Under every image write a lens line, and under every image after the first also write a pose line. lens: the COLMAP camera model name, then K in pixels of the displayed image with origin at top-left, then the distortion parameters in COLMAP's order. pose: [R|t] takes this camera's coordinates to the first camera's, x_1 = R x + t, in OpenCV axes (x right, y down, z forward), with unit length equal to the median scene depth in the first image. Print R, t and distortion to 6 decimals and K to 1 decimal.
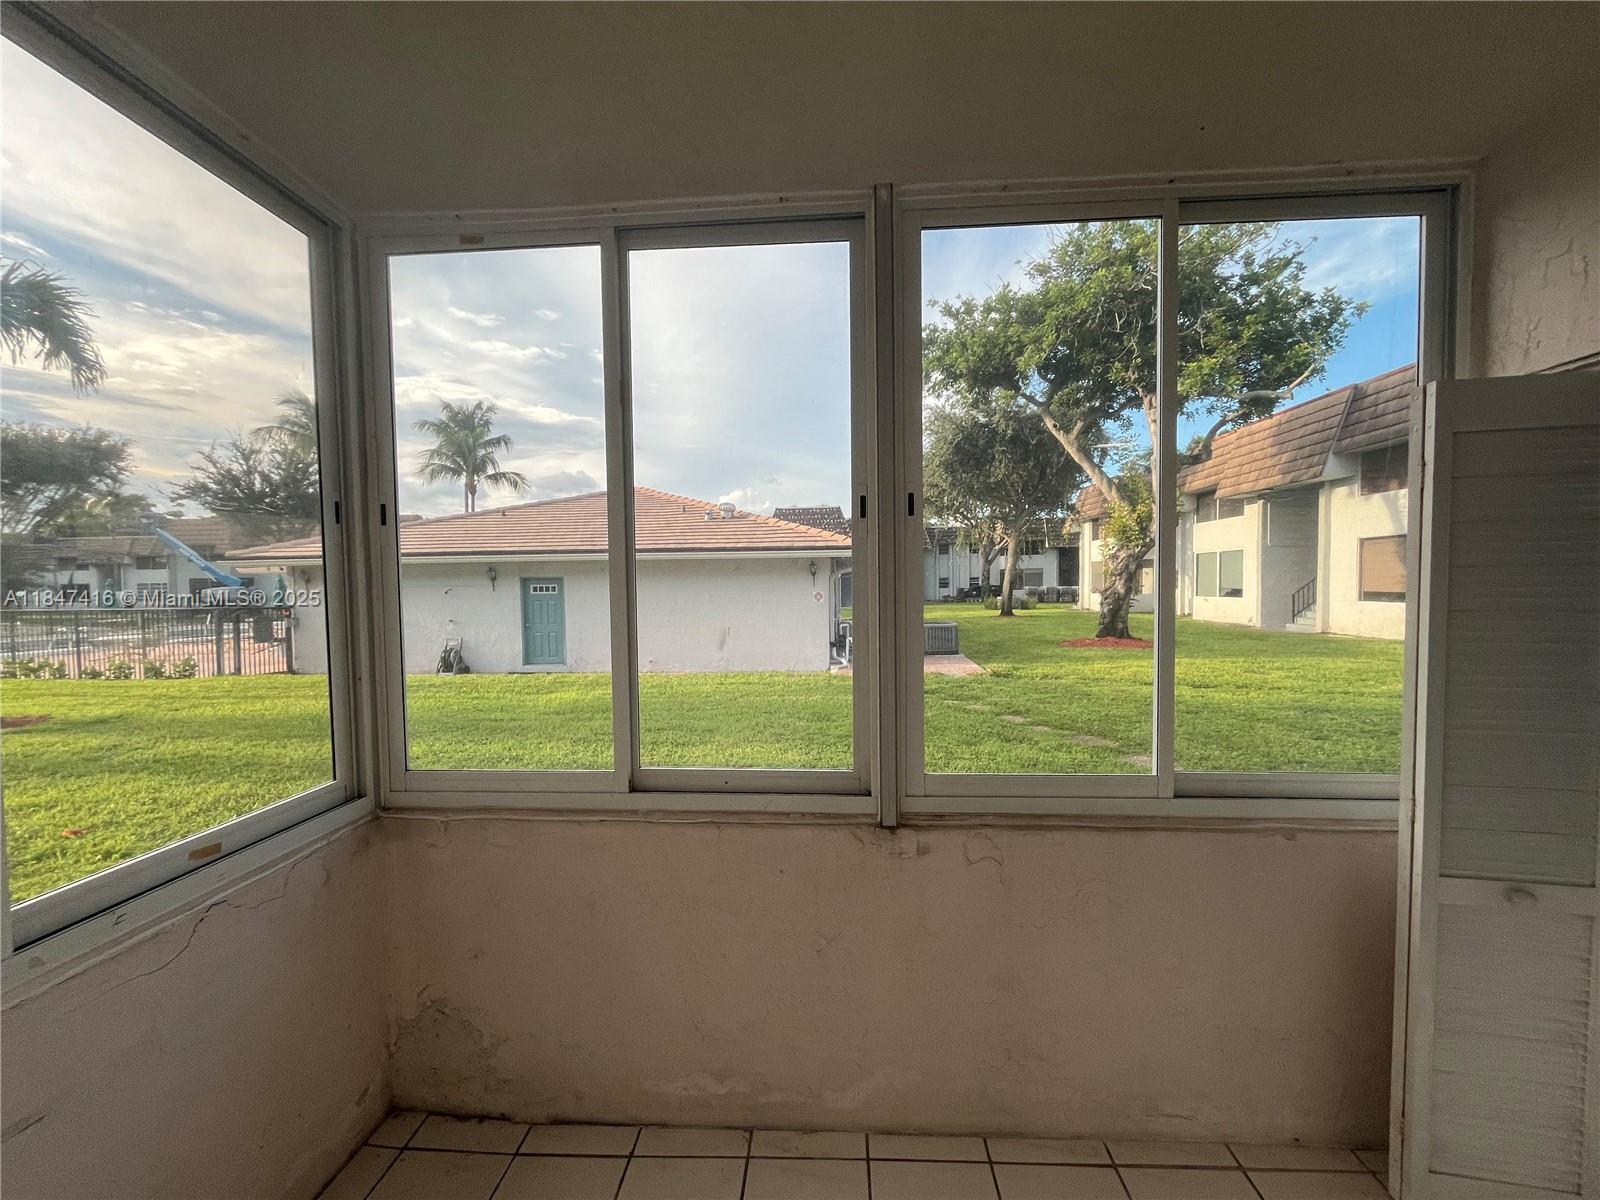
lens RADIAL K [[644.6, 0, 800.5], [0, 644.6, 610.2], [0, 0, 1]] dist [-0.003309, -0.000130]
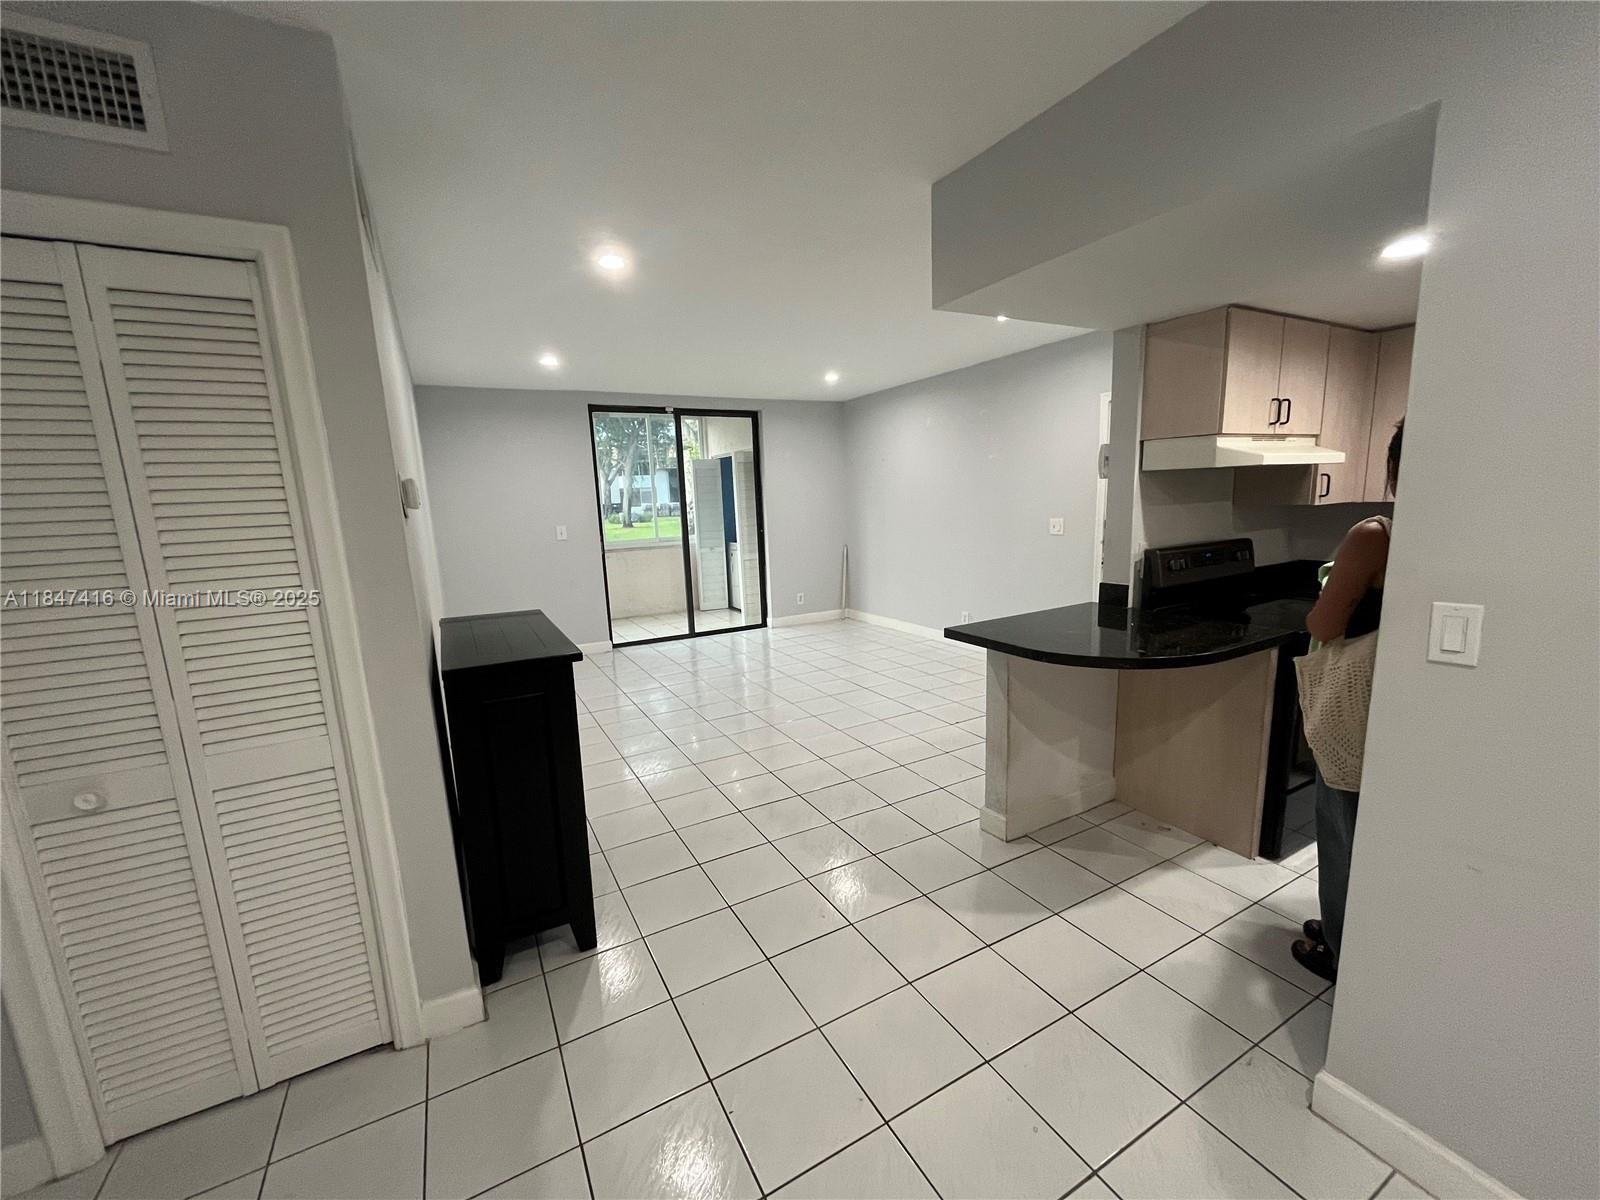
lens RADIAL K [[647.4, 0, 801.3], [0, 647.4, 611.0], [0, 0, 1]] dist [-0.001042, -0.000319]
pose [[0.842409, -0.114390, 0.526557, -0.143940], [0.048144, 0.989277, 0.137889, 0.023928], [-0.536684, -0.090808, 0.838883, -0.468538]]
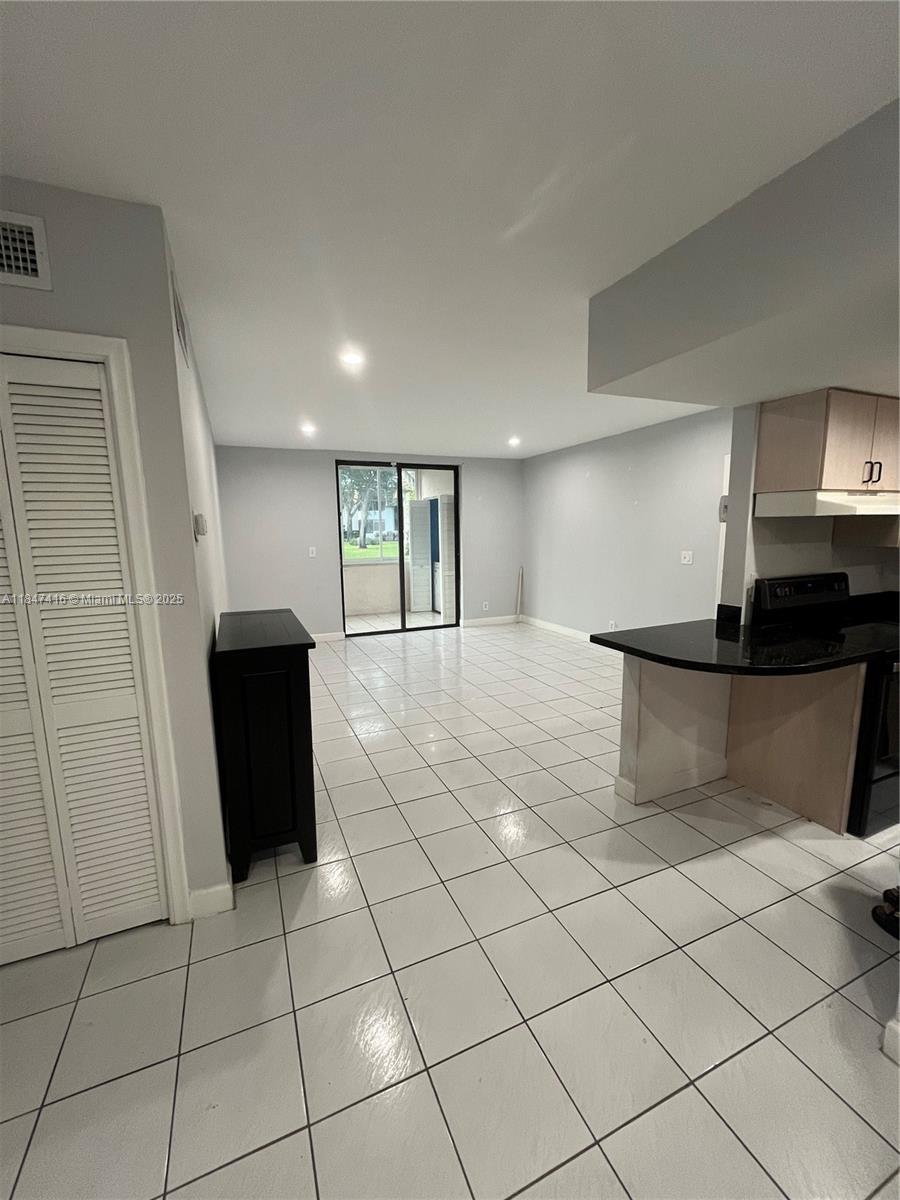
lens RADIAL K [[485.6, 0, 443.3], [0, 485.6, 601.4], [0, 0, 1]] dist [-0.001042, -0.000319]
pose [[0.891700, -0.069541, 0.447252, -0.140682], [0.022361, 0.993689, 0.109920, 0.022829], [-0.452073, -0.088015, 0.887628, -0.469731]]
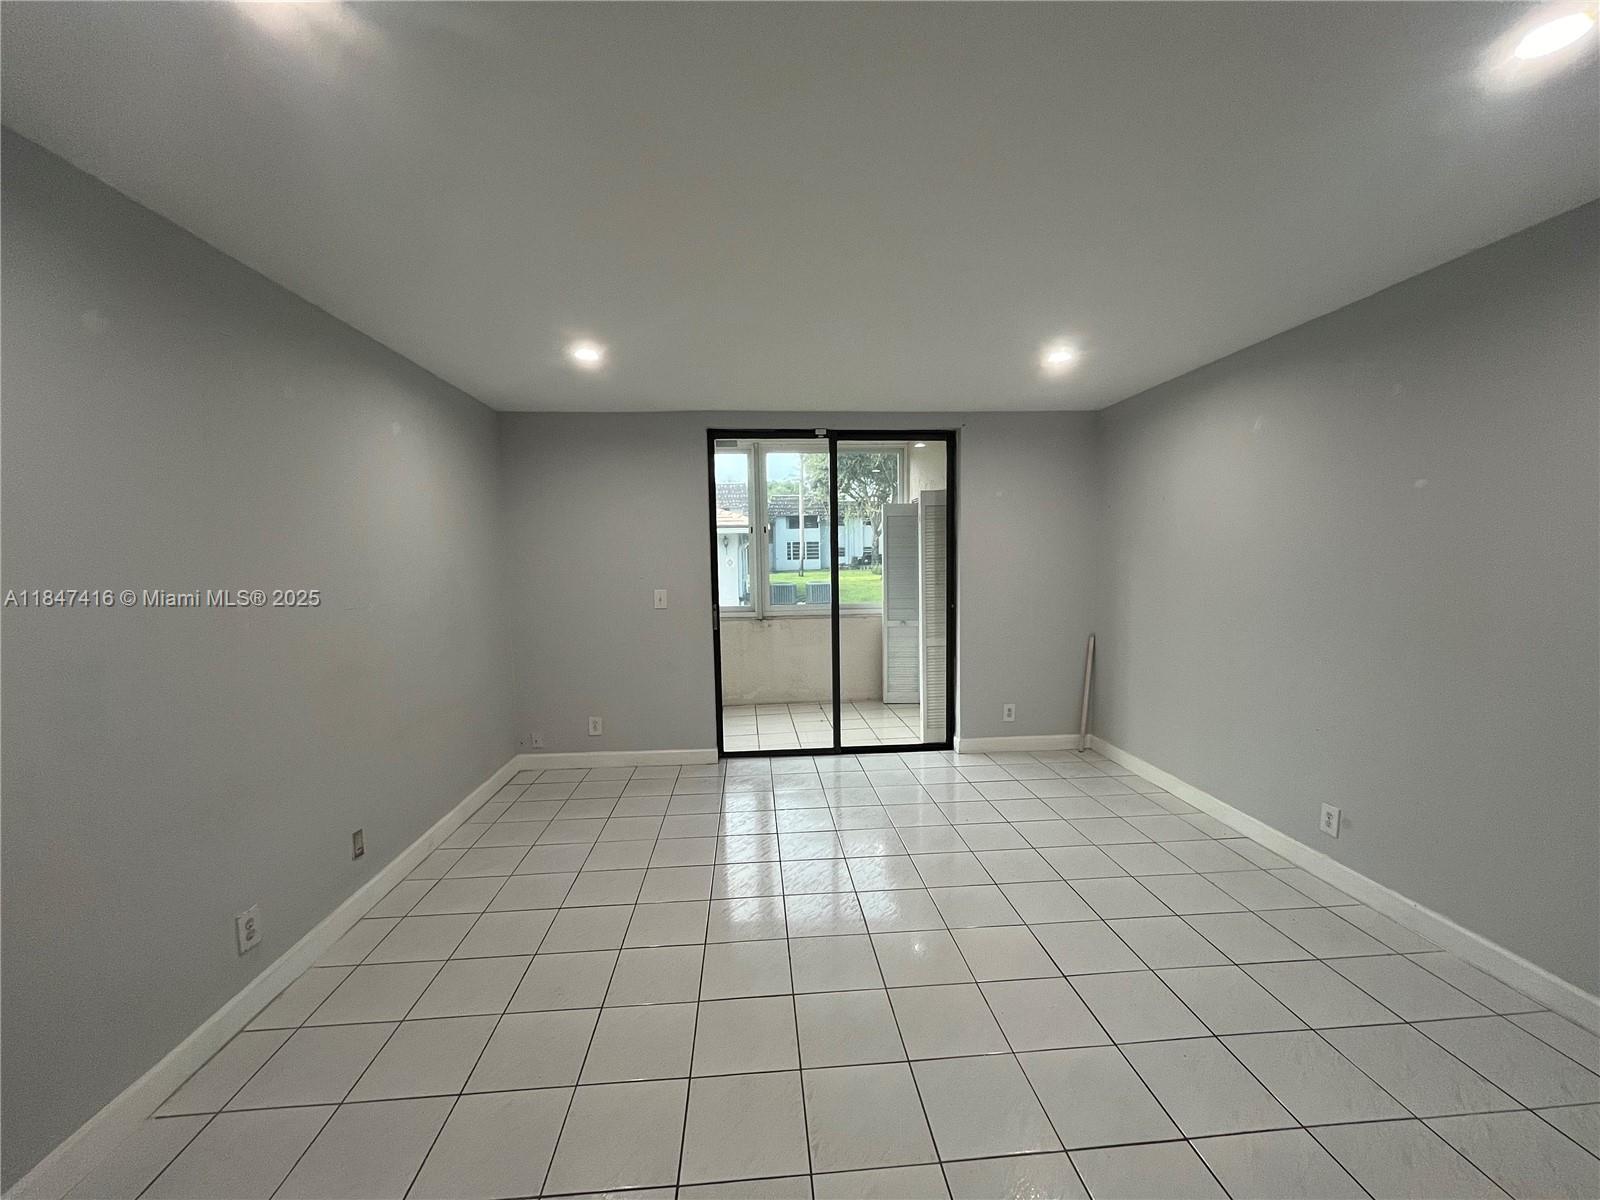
lens RADIAL K [[644.6, 0, 800.5], [0, 644.6, 610.2], [0, 0, 1]] dist [-0.003309, -0.000130]
pose [[0.989515, -0.018340, 0.143258, -0.020329], [0.011628, 0.998801, 0.047550, 0.015119], [-0.143958, -0.045385, 0.988542, -0.340552]]
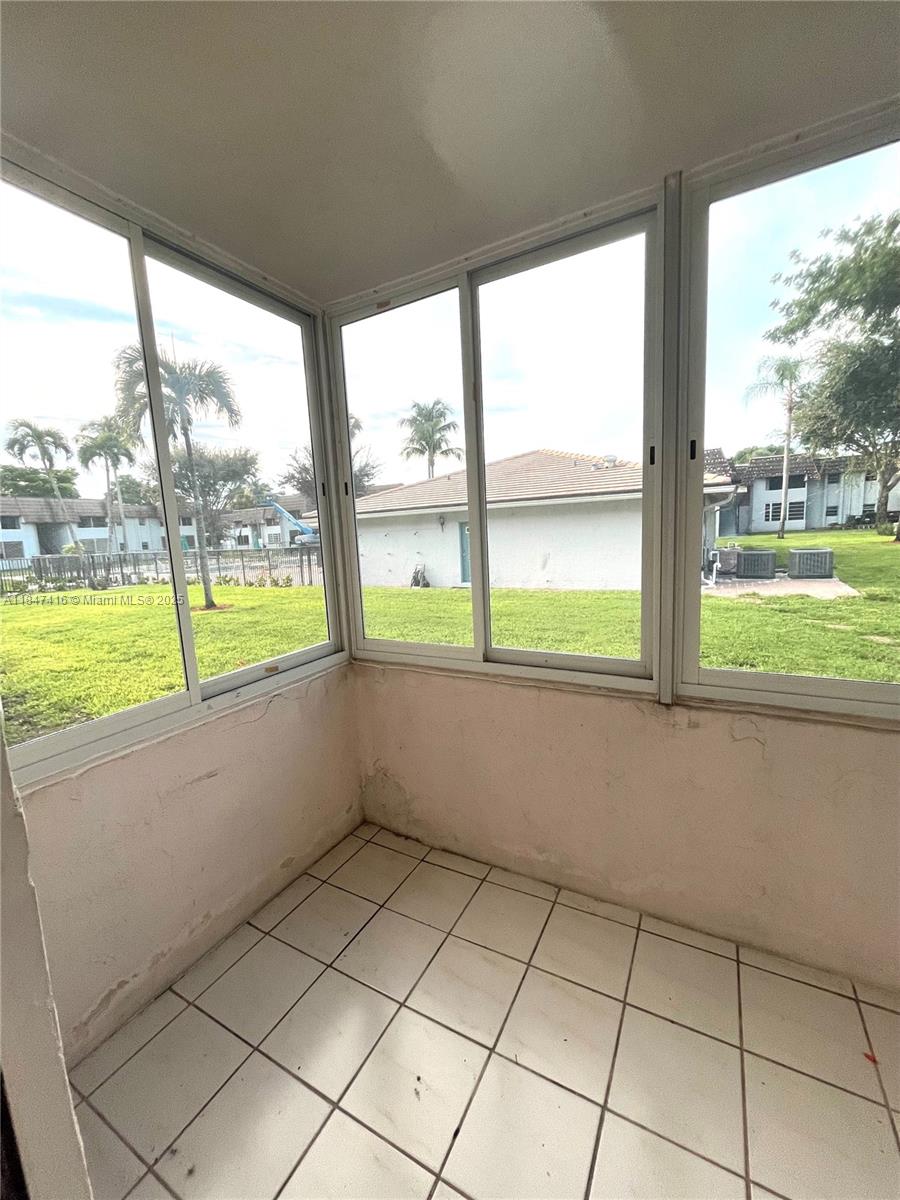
lens RADIAL K [[483.5, 0, 442.9], [0, 483.5, 600.2], [0, 0, 1]] dist [-0.003309, -0.000130]
pose [[0.896422, 0.031055, -0.442113, 0.020928], [0.020965, 0.993454, 0.112292, 0.000740], [0.442706, -0.109930, 0.889903, -0.007227]]
